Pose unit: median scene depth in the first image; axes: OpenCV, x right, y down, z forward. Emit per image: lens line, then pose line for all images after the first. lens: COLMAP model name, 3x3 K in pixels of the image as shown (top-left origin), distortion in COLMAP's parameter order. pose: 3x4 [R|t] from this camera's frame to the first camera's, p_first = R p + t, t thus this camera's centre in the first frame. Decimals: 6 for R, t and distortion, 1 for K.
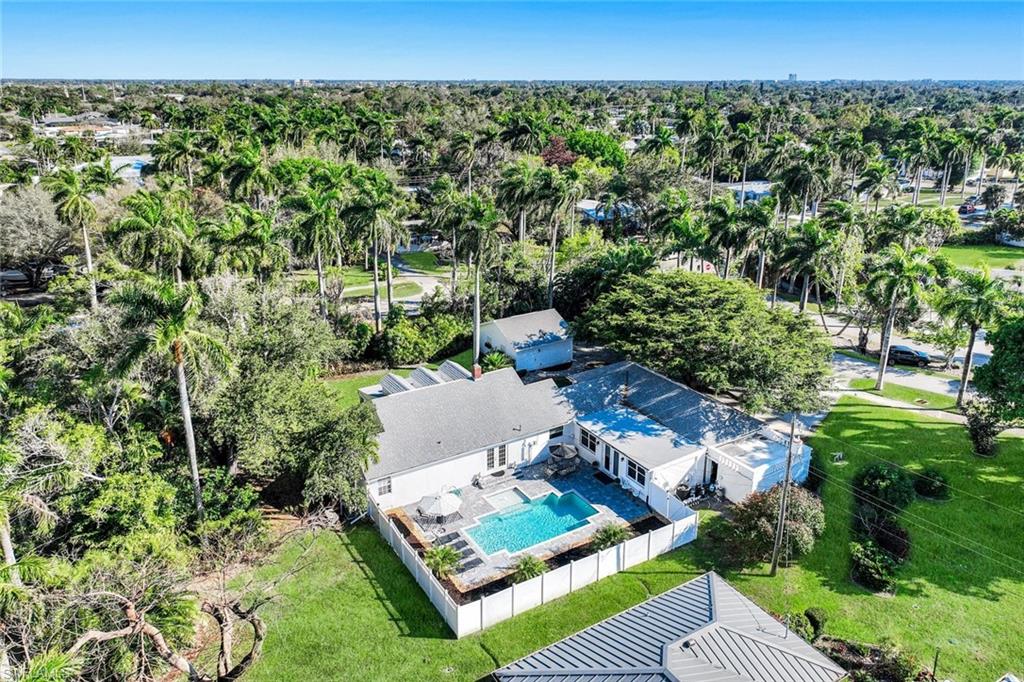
lens RADIAL K [[771.8, 0, 496.3], [0, 771.8, 343.3], [0, 0, 1]] dist [-0.000604, 0.011846]
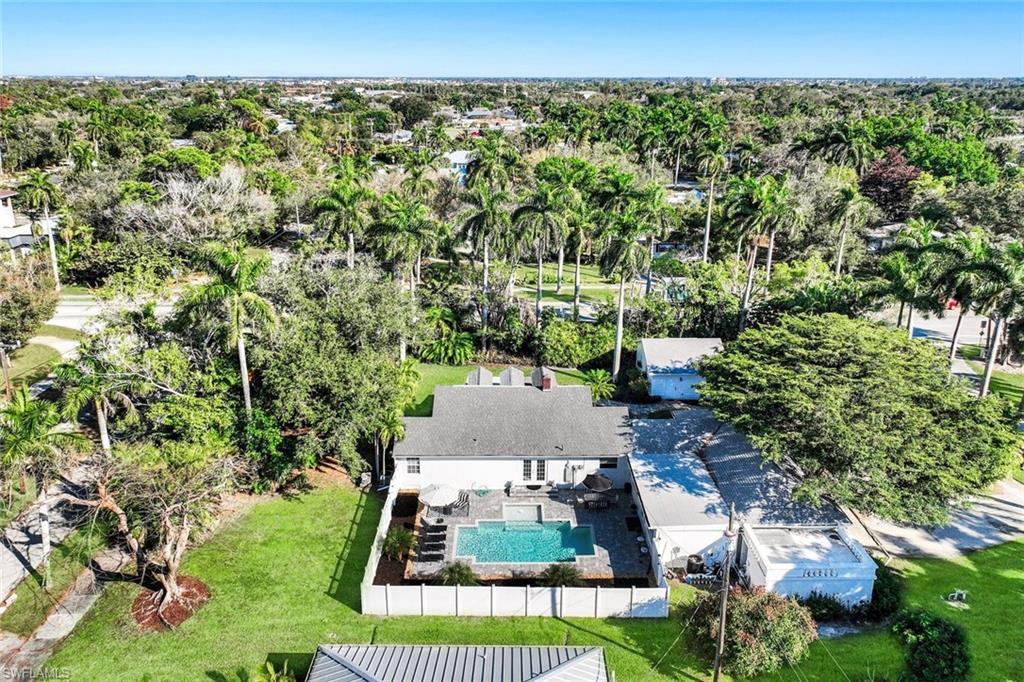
lens RADIAL K [[771.8, 0, 496.3], [0, 771.8, 343.3], [0, 0, 1]] dist [-0.000604, 0.011846]
pose [[0.833998, 0.180699, -0.521339, 0.436046], [-0.178169, 0.982434, 0.055496, -0.056725], [0.522209, 0.046603, 0.851543, 0.124331]]
